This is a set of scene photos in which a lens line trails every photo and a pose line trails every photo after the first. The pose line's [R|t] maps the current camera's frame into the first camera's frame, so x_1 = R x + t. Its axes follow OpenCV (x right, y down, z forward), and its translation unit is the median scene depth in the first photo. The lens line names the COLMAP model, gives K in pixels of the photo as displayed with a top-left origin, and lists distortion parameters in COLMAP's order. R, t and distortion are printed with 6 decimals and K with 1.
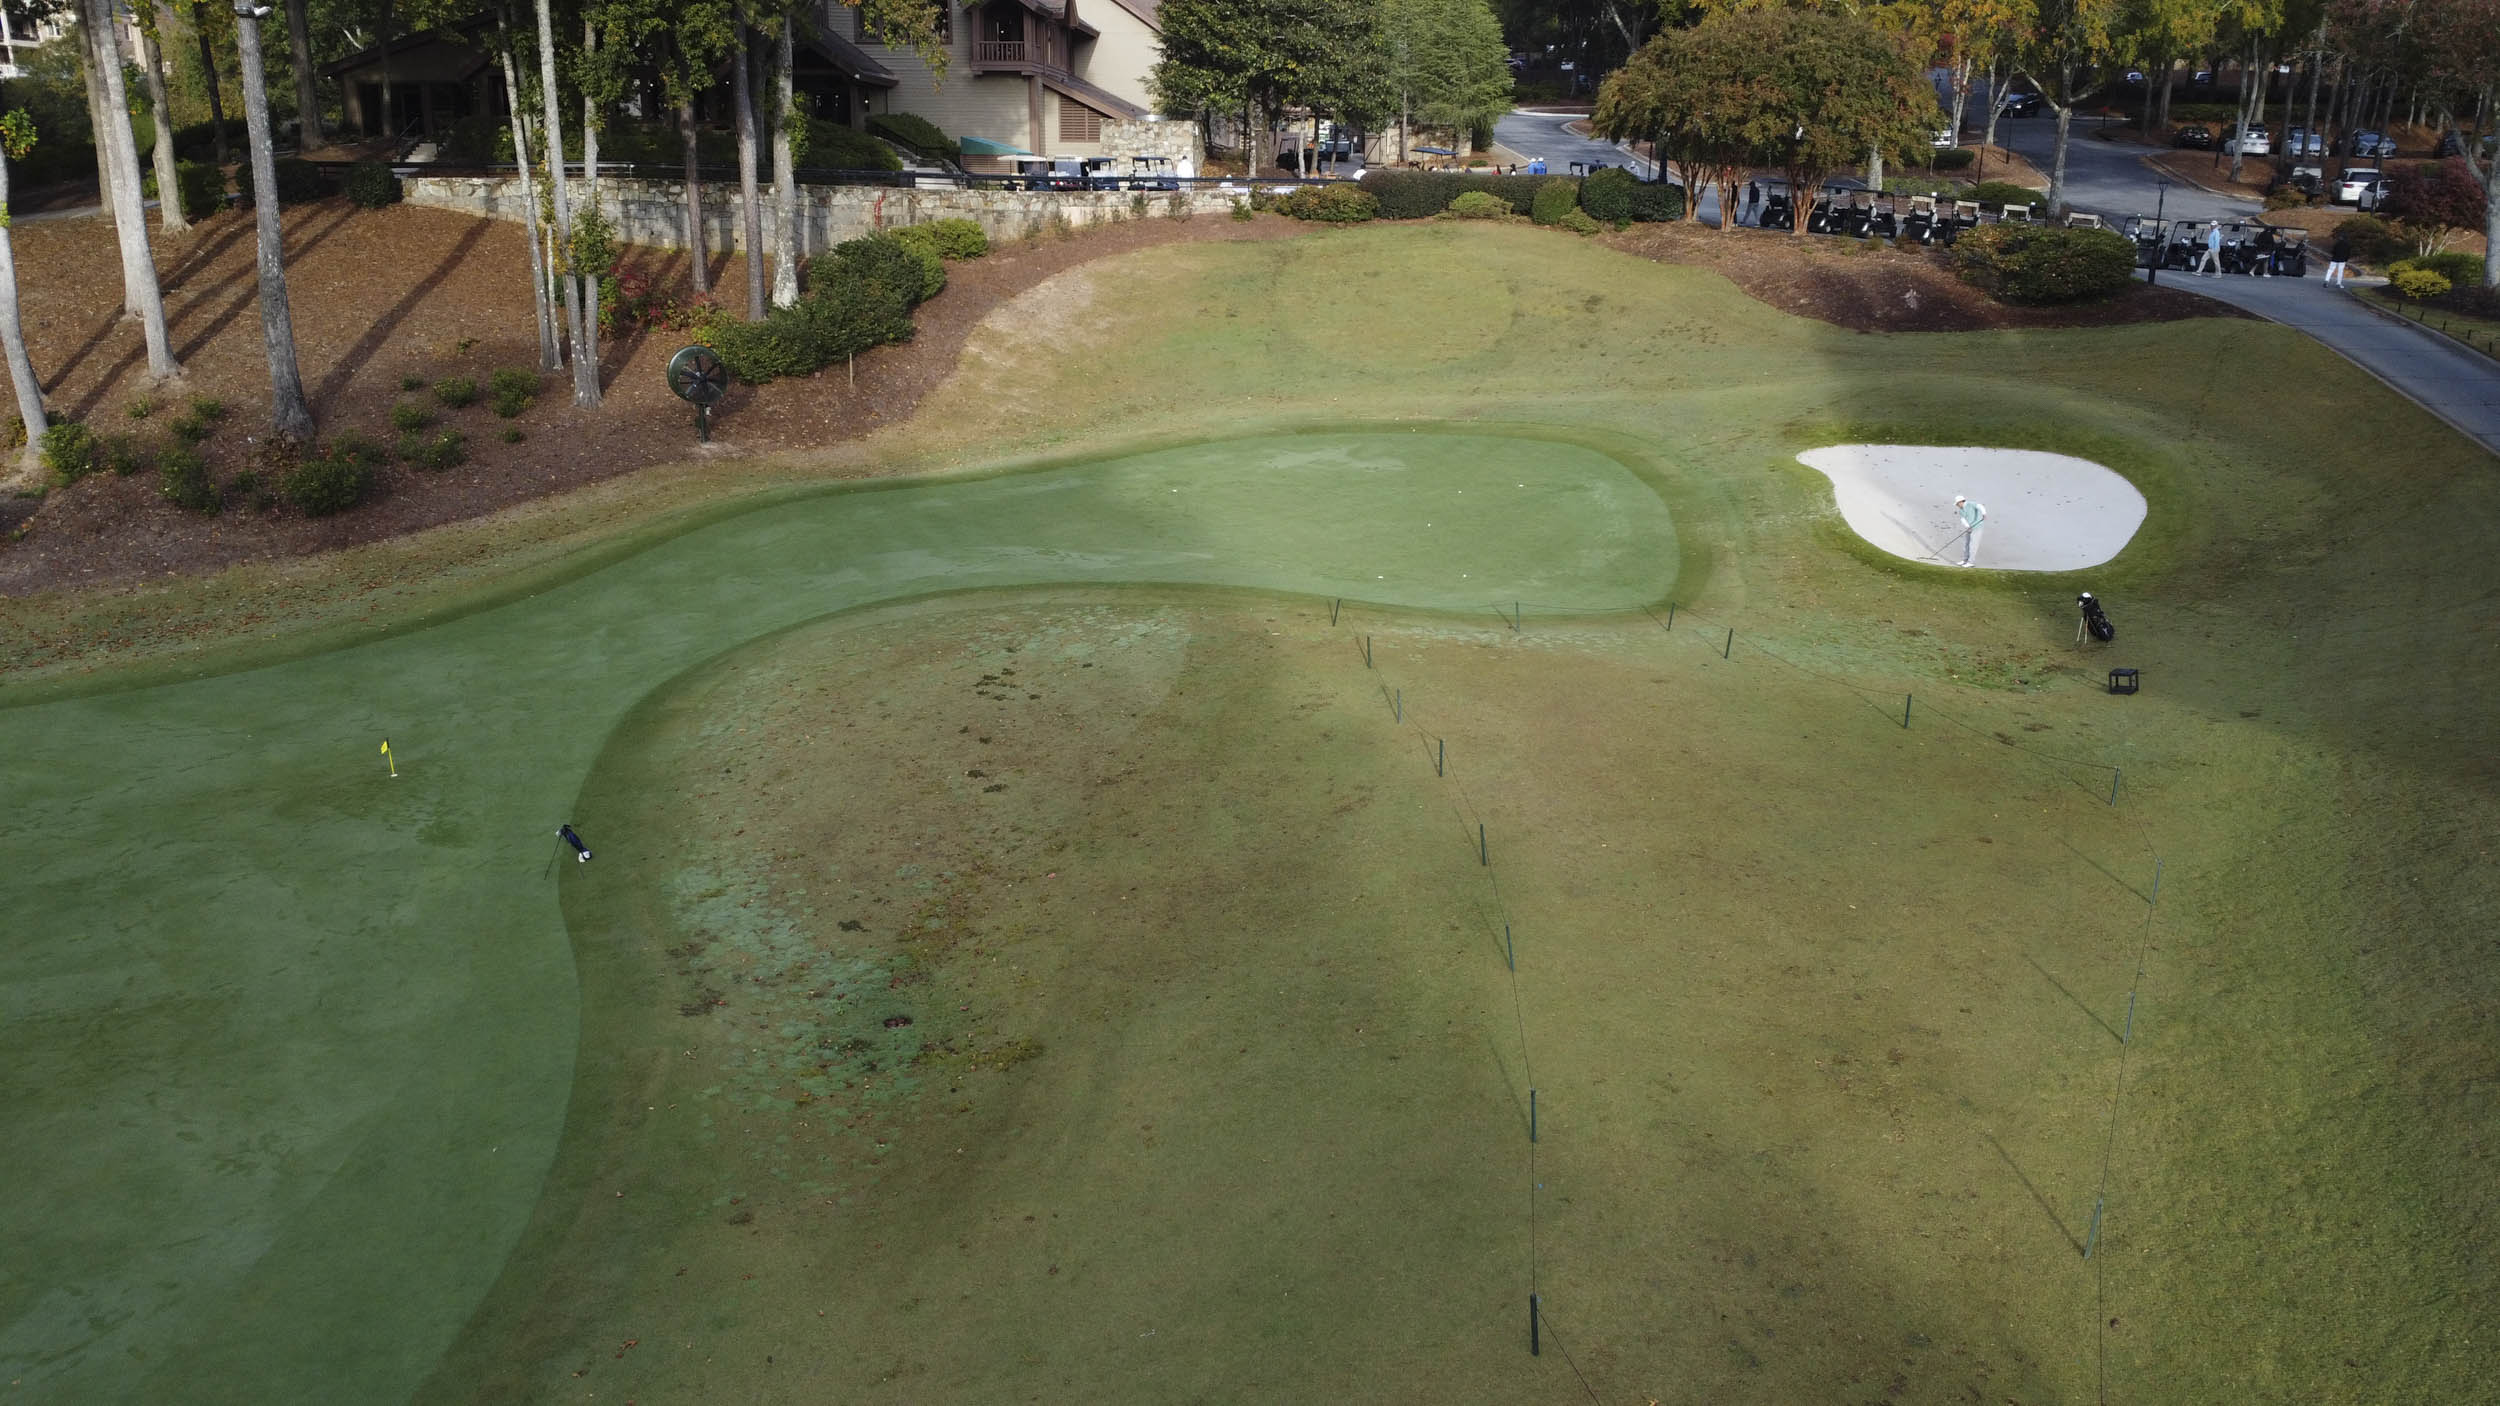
lens RADIAL K [[1764.0, 0, 1258.3], [0, 1764.0, 750.2], [0, 0, 1]] dist [-0.037345, -0.006749]
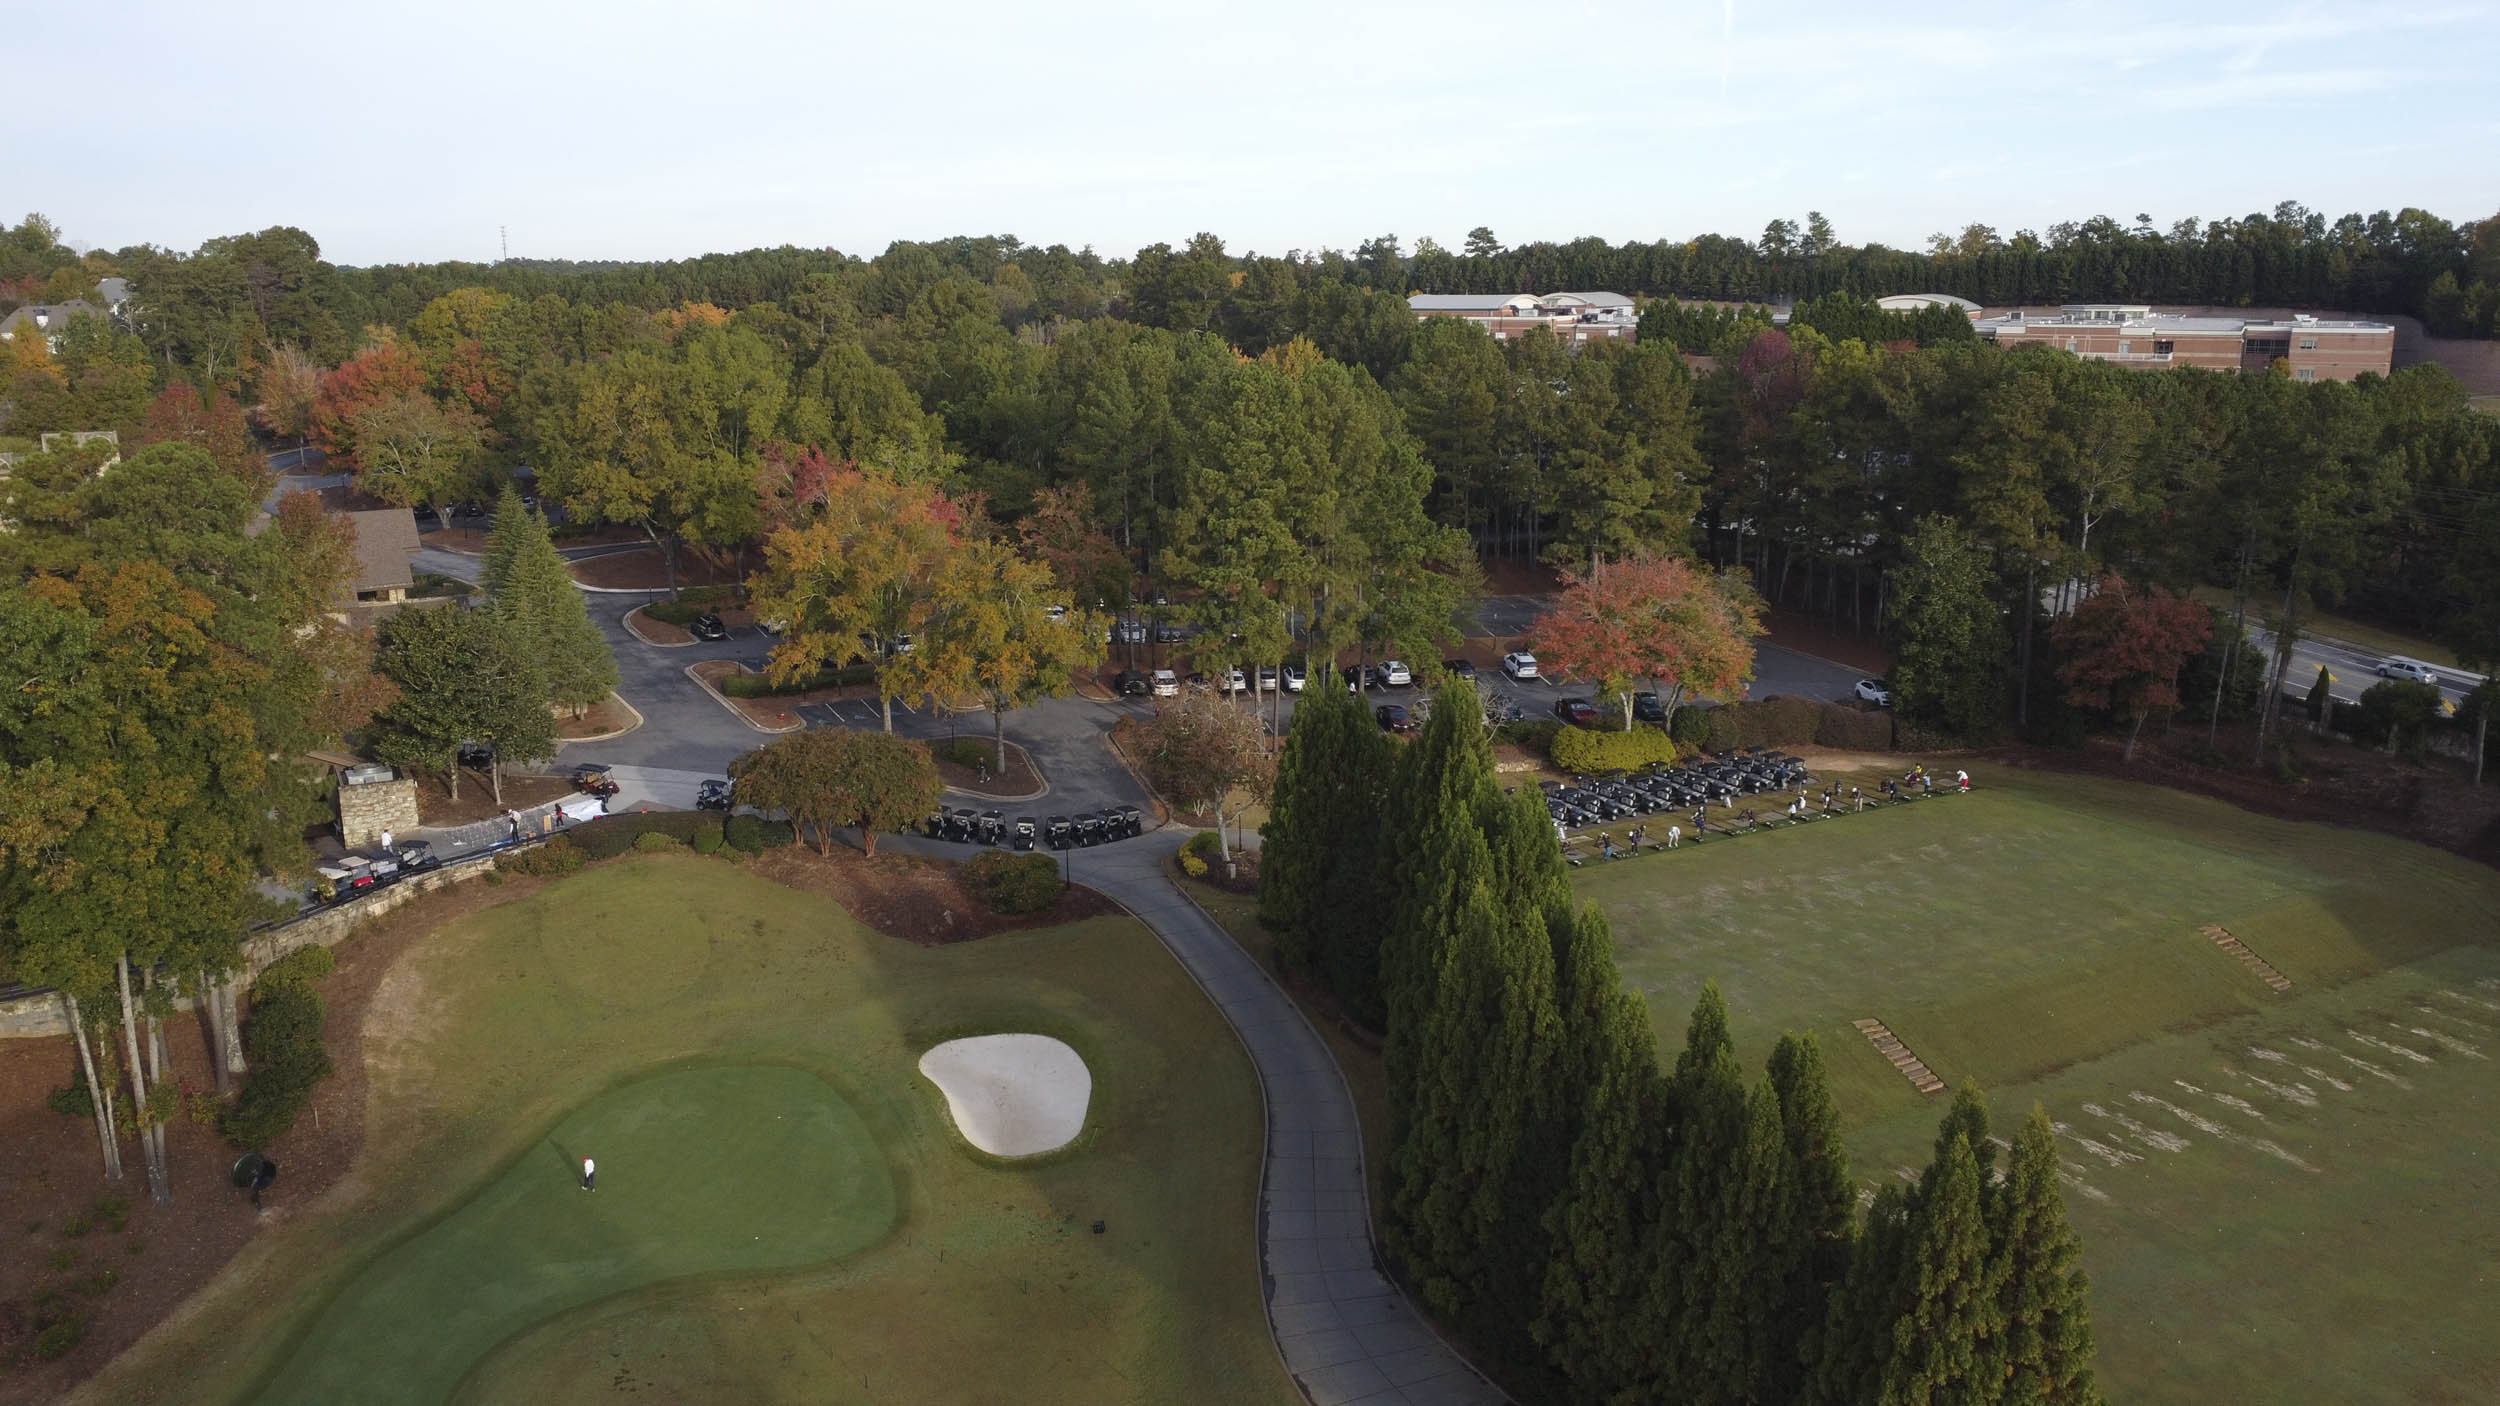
lens RADIAL K [[1801.0, 0, 1250.0], [0, 1801.0, 703.0], [0, 0, 1]] dist [-0.030887, -0.016663]
pose [[0.836445, -0.143479, 0.528937, -0.301967], [0.182086, 0.983052, -0.021283, -0.368303], [-0.516919, 0.114114, 0.848394, -0.725392]]
